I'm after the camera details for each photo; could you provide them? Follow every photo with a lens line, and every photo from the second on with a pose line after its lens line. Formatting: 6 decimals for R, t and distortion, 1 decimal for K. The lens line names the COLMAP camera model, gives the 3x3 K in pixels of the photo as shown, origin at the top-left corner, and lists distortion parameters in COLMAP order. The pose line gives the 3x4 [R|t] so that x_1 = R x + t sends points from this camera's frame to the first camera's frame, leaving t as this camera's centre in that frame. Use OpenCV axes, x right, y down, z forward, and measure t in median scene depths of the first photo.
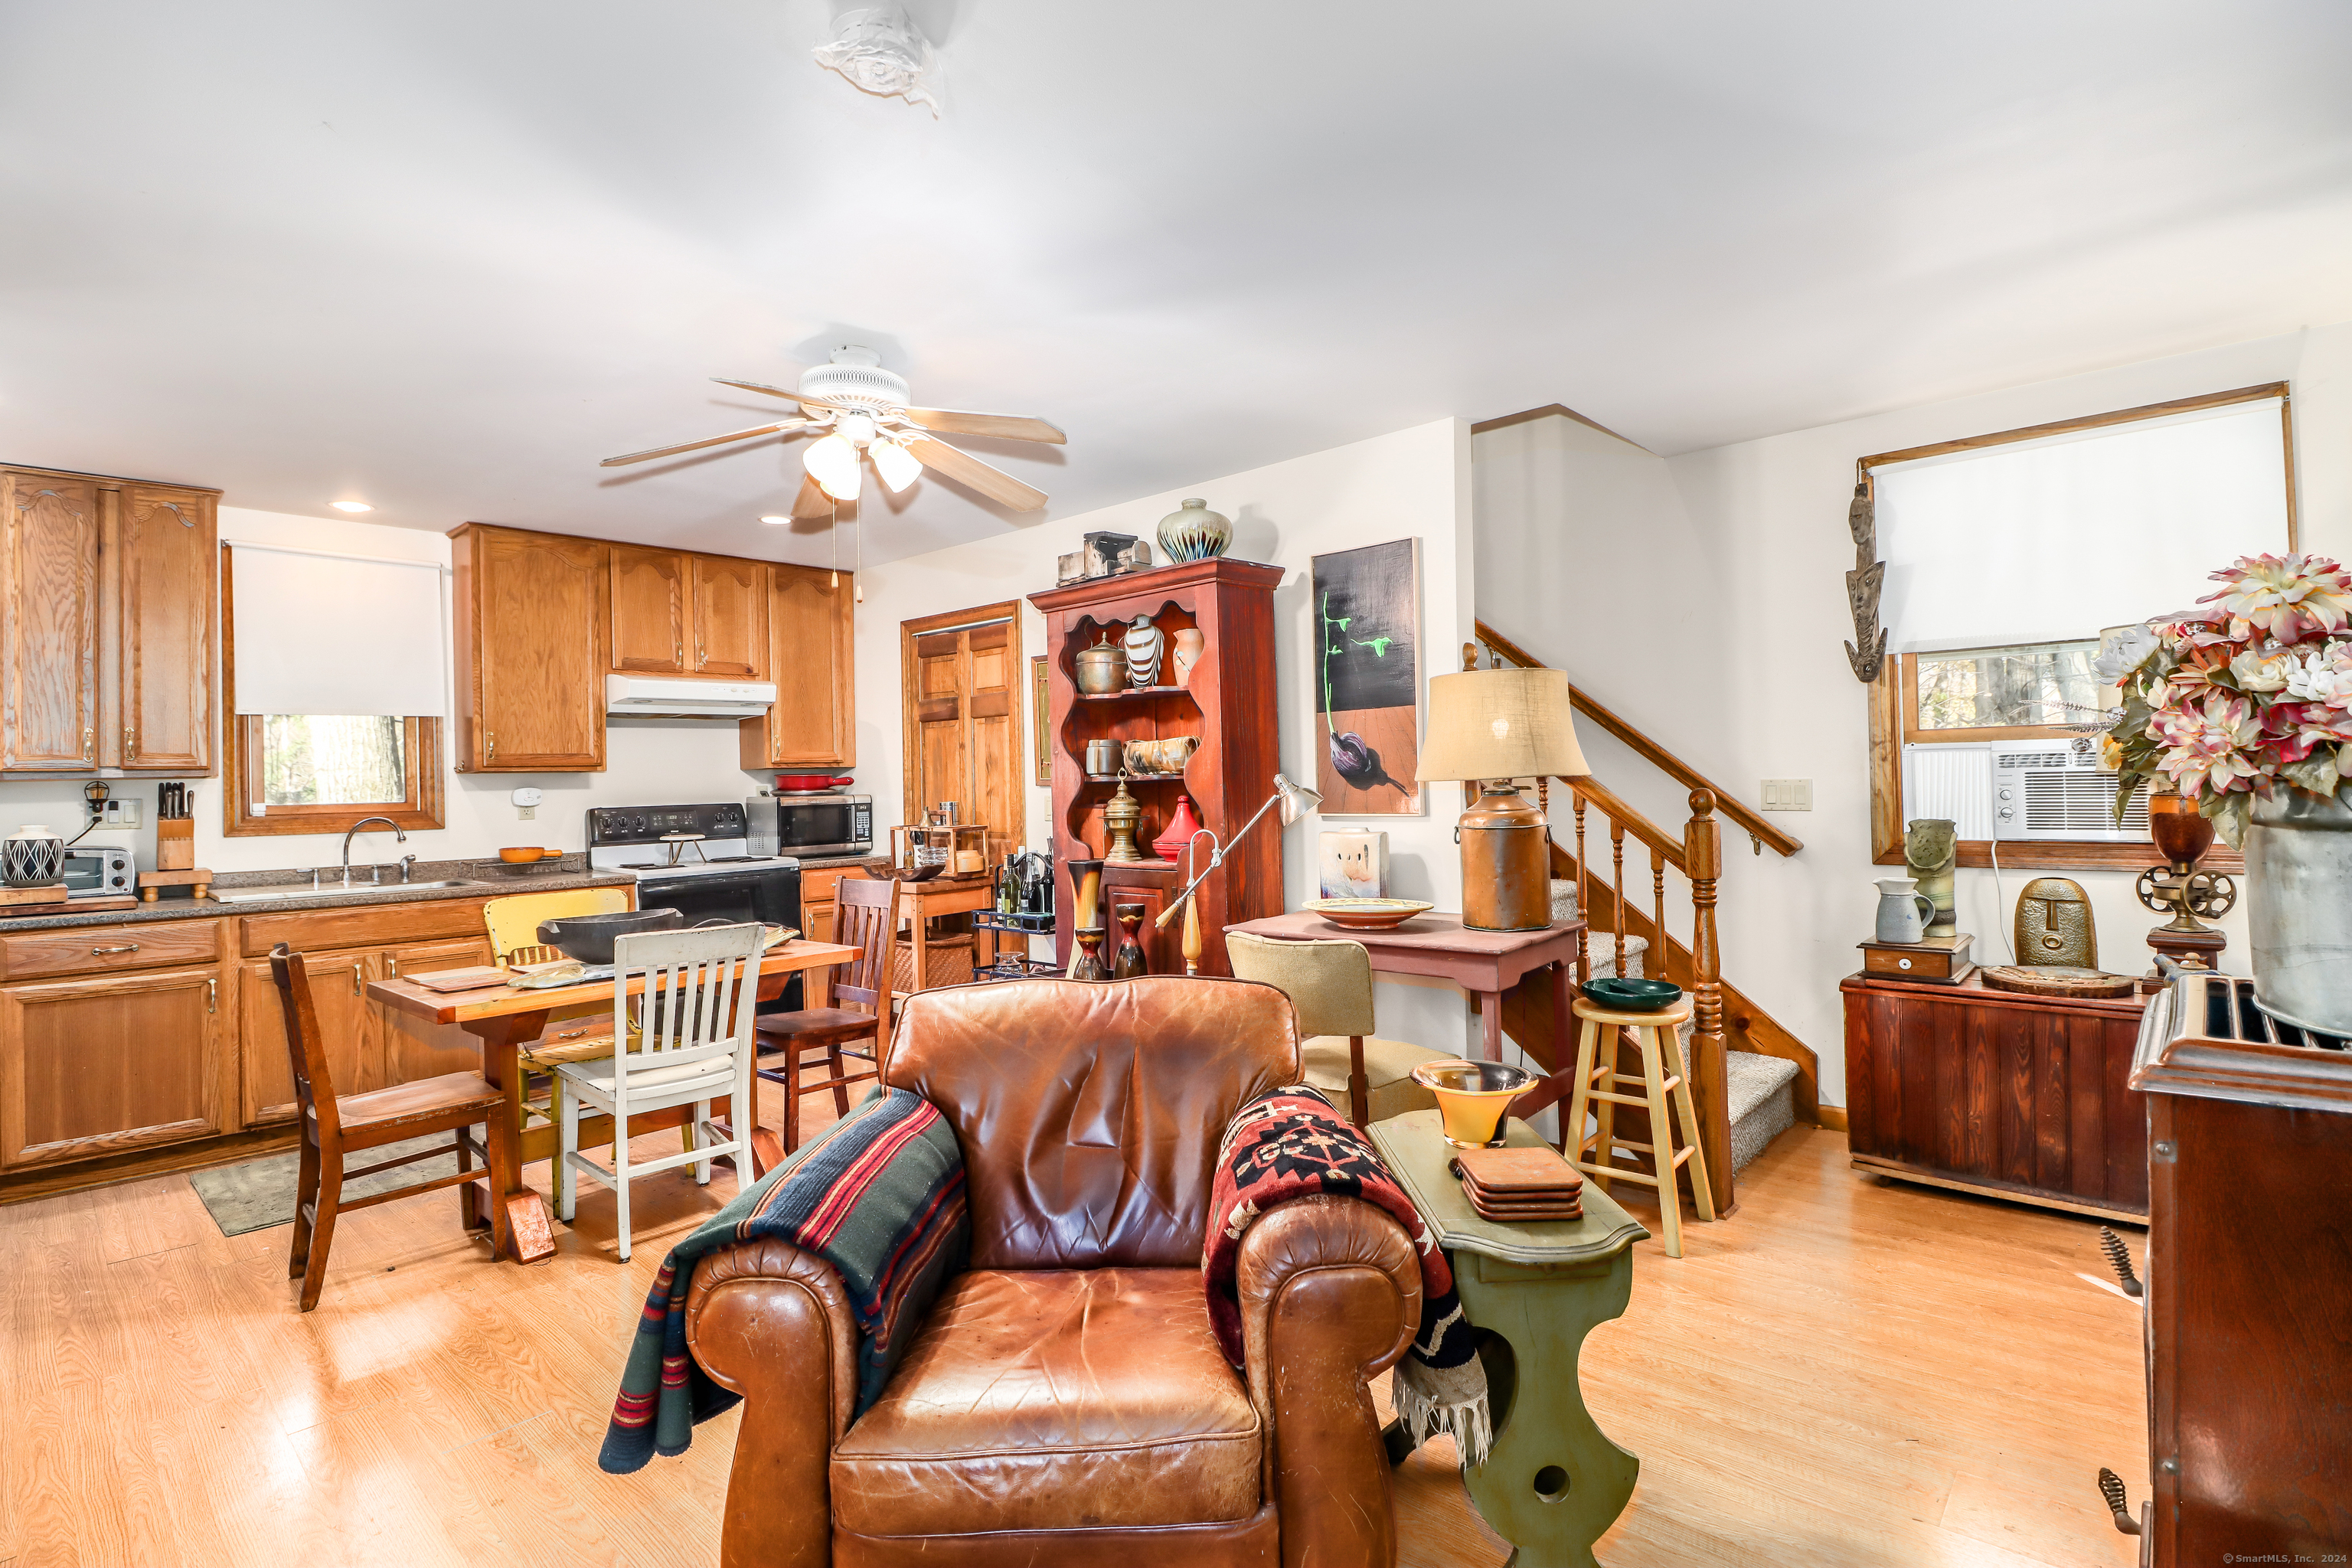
lens RADIAL K [[1091.0, 0, 1176.5], [0, 1091.0, 769.0], [0, 0, 1]] dist [0.001294, -0.014010]
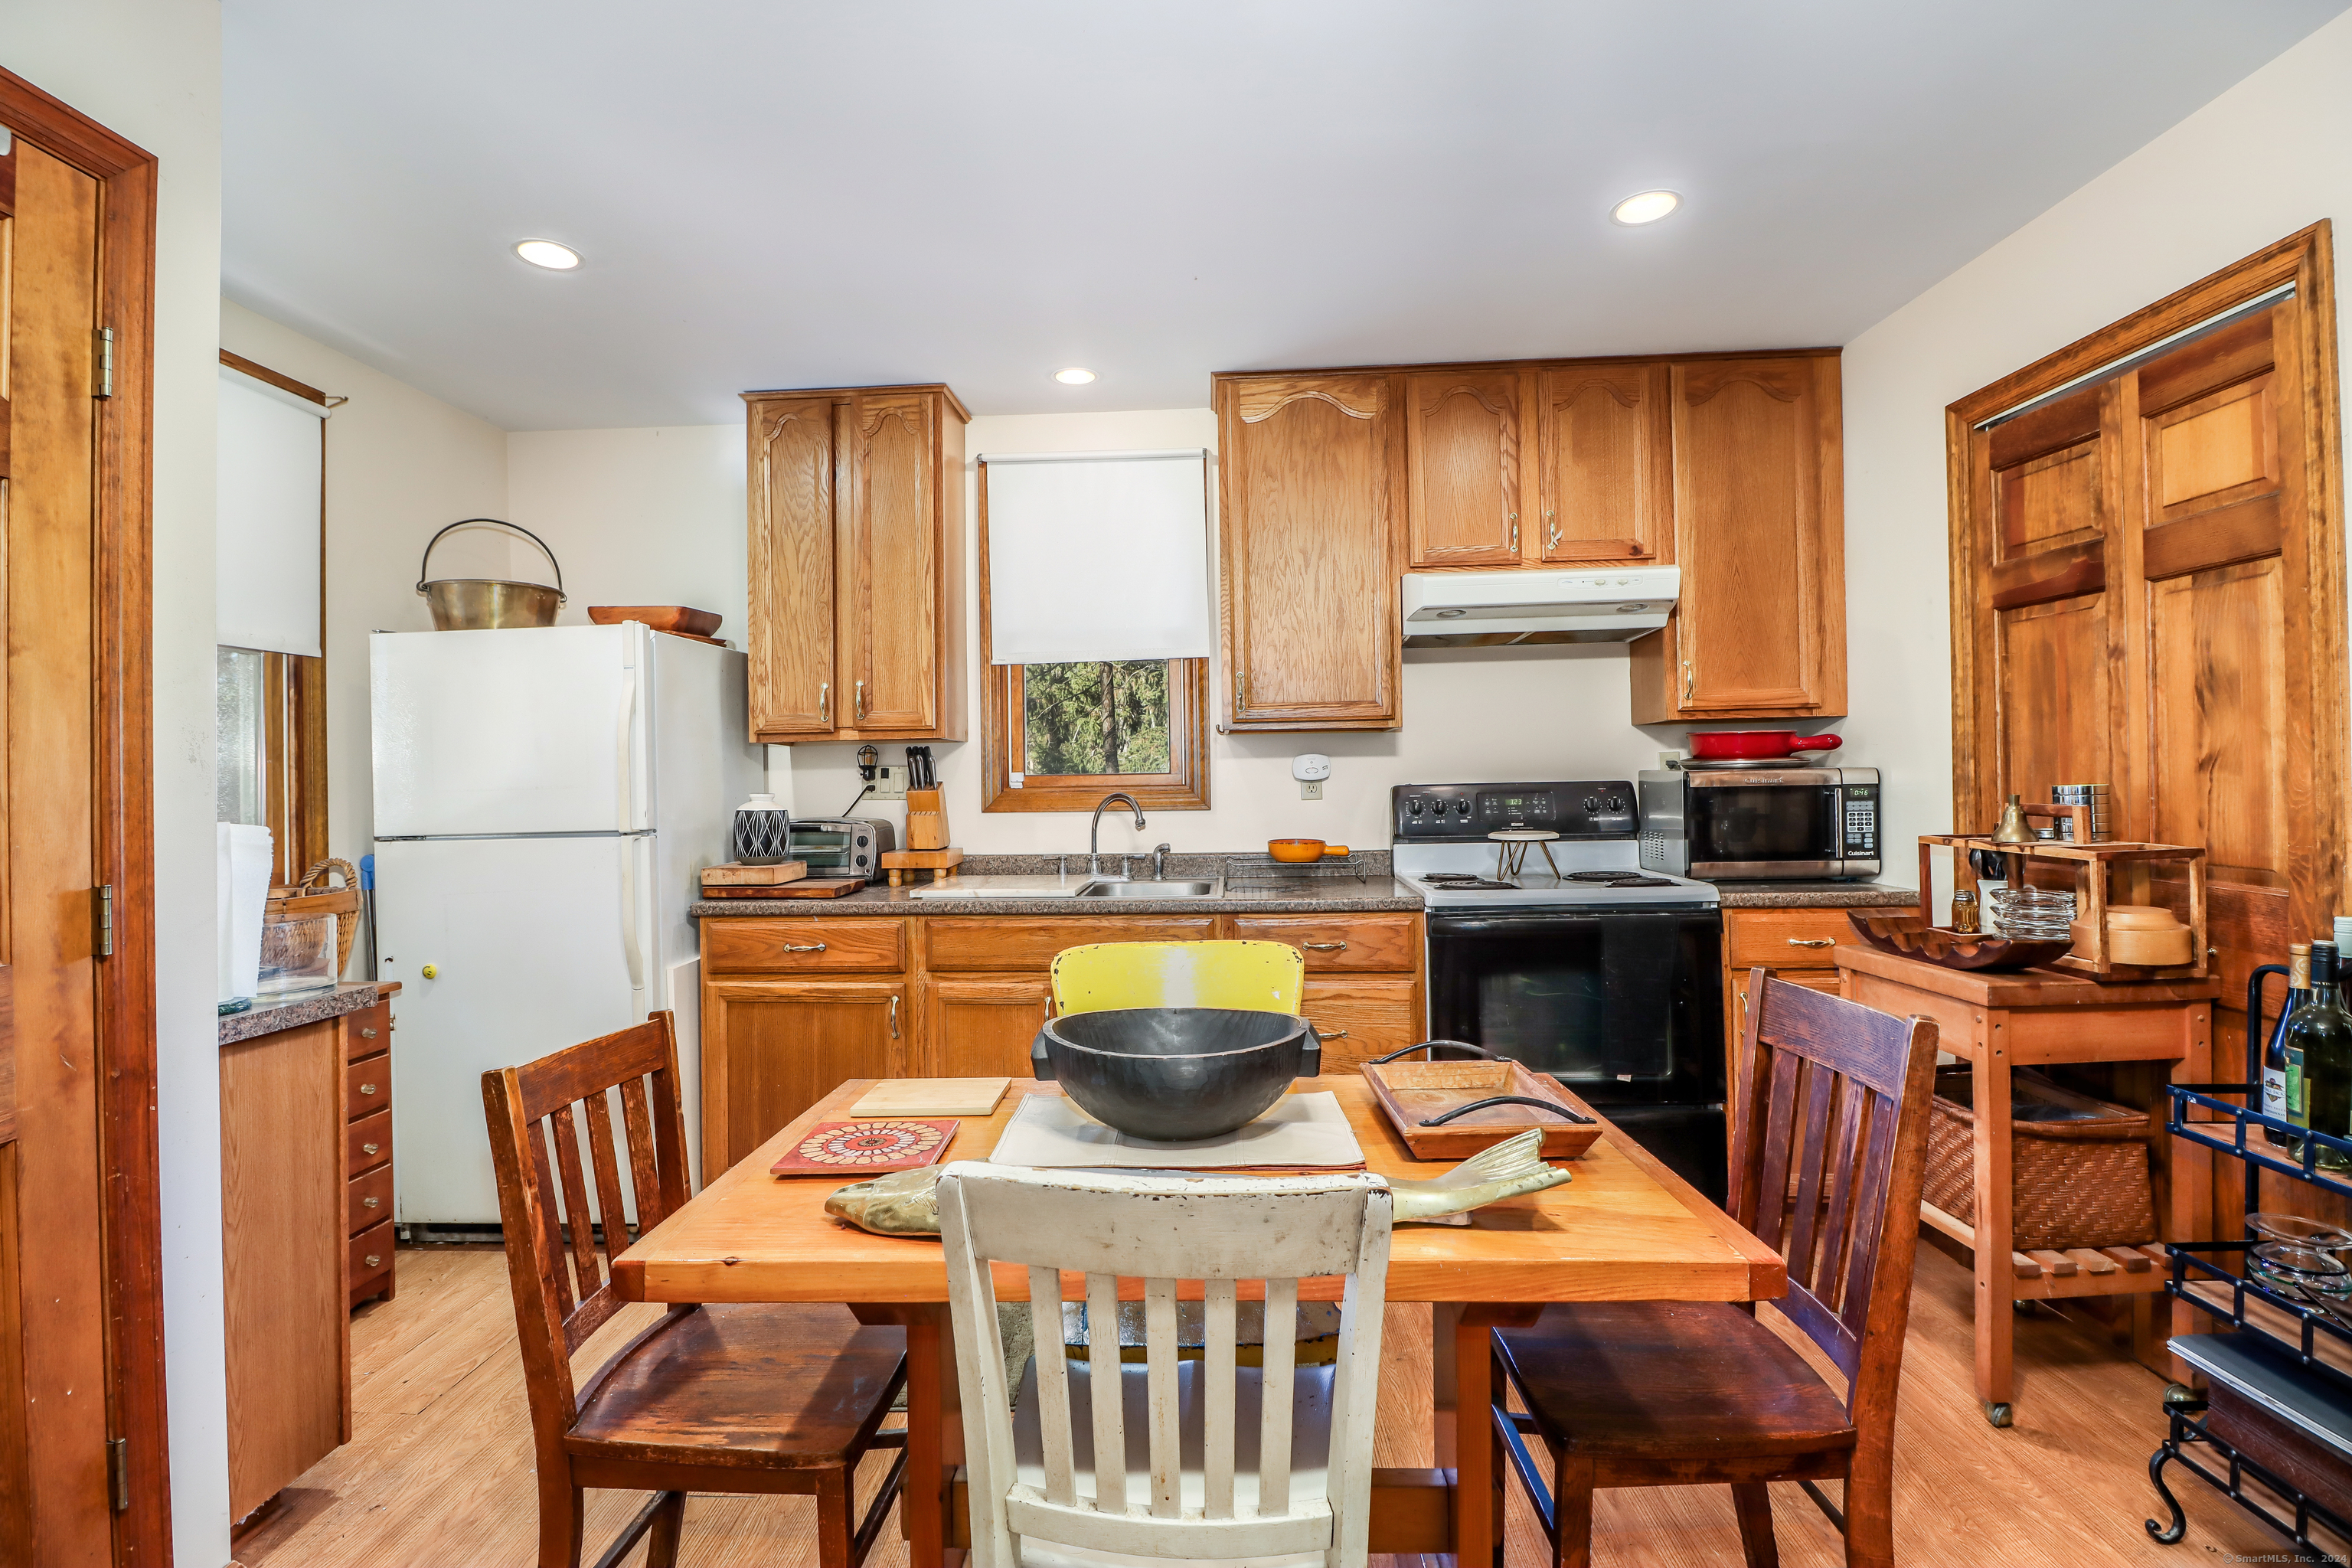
lens RADIAL K [[1091.0, 0, 1176.5], [0, 1091.0, 769.0], [0, 0, 1]] dist [0.001294, -0.014010]
pose [[0.647754, 0.006677, -0.761820, -0.118404], [0.008918, 0.999827, 0.016346, 0.014457], [0.761797, -0.017382, 0.647583, 0.475959]]
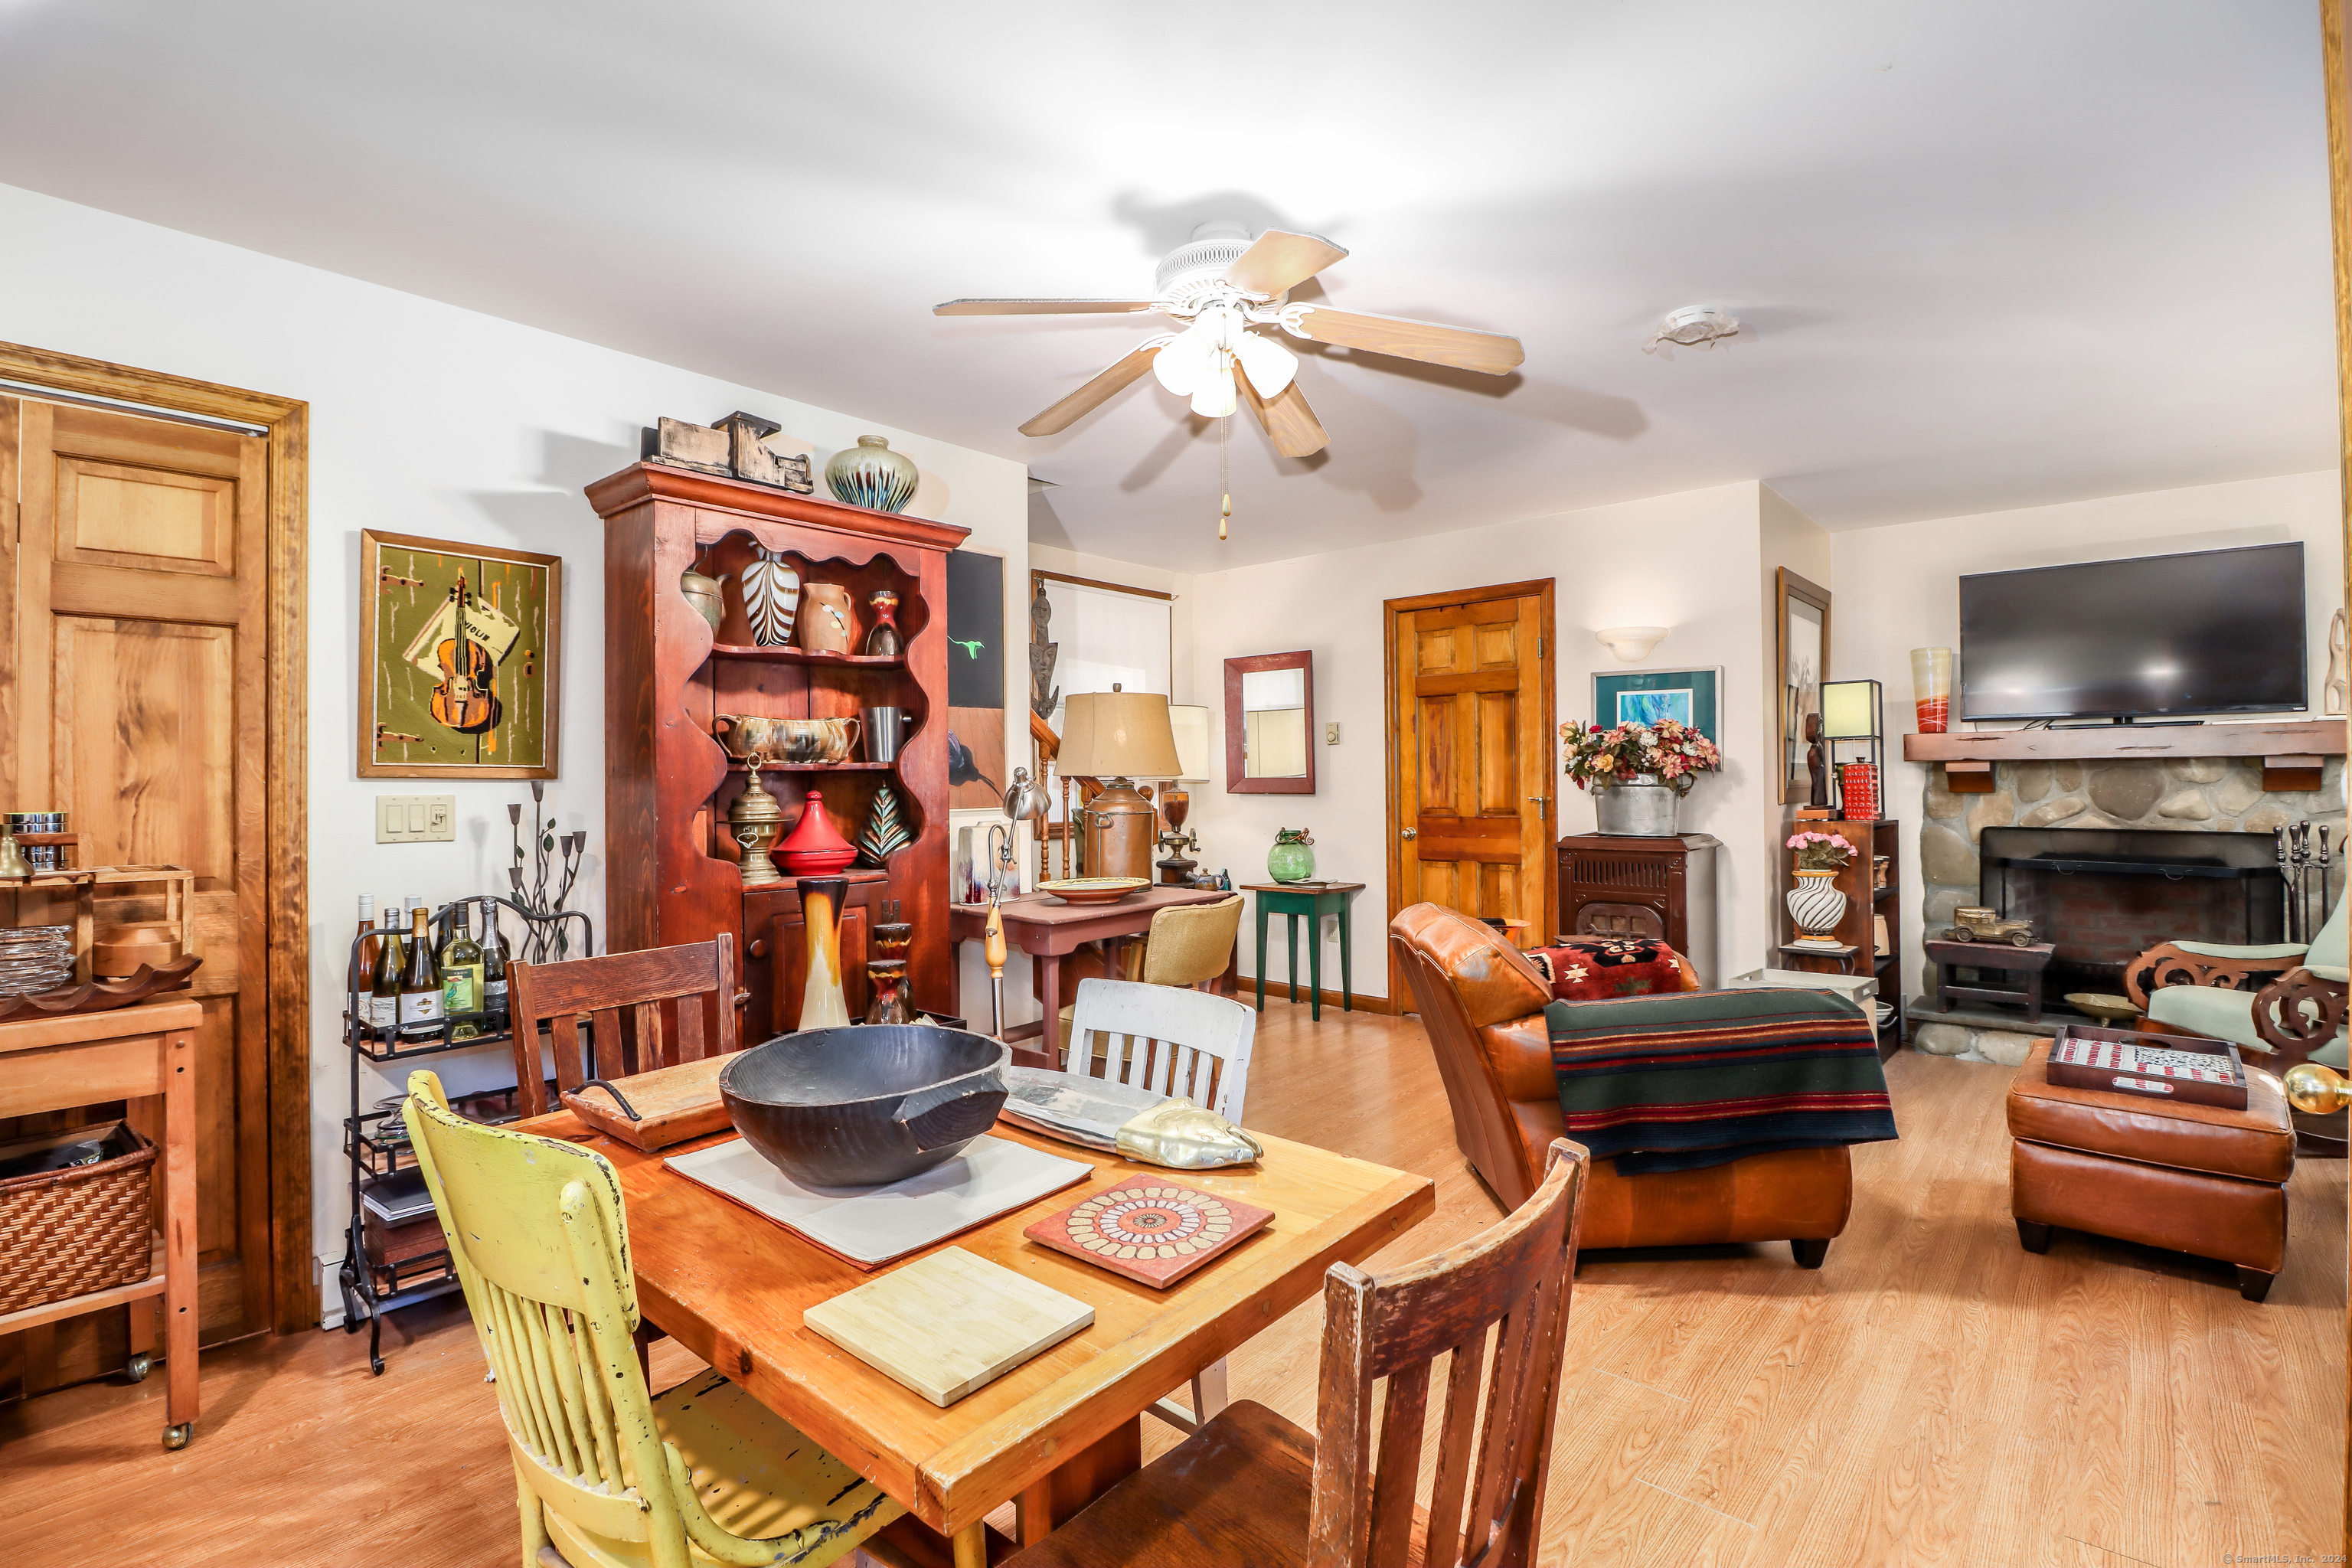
lens RADIAL K [[1091.0, 0, 1176.5], [0, 1091.0, 769.0], [0, 0, 1]] dist [0.001294, -0.014010]
pose [[-0.016436, 0.030792, 0.999391, -0.627658], [-0.004097, 0.999515, -0.030863, 0.025104], [-0.999857, -0.004601, -0.016302, 0.597065]]
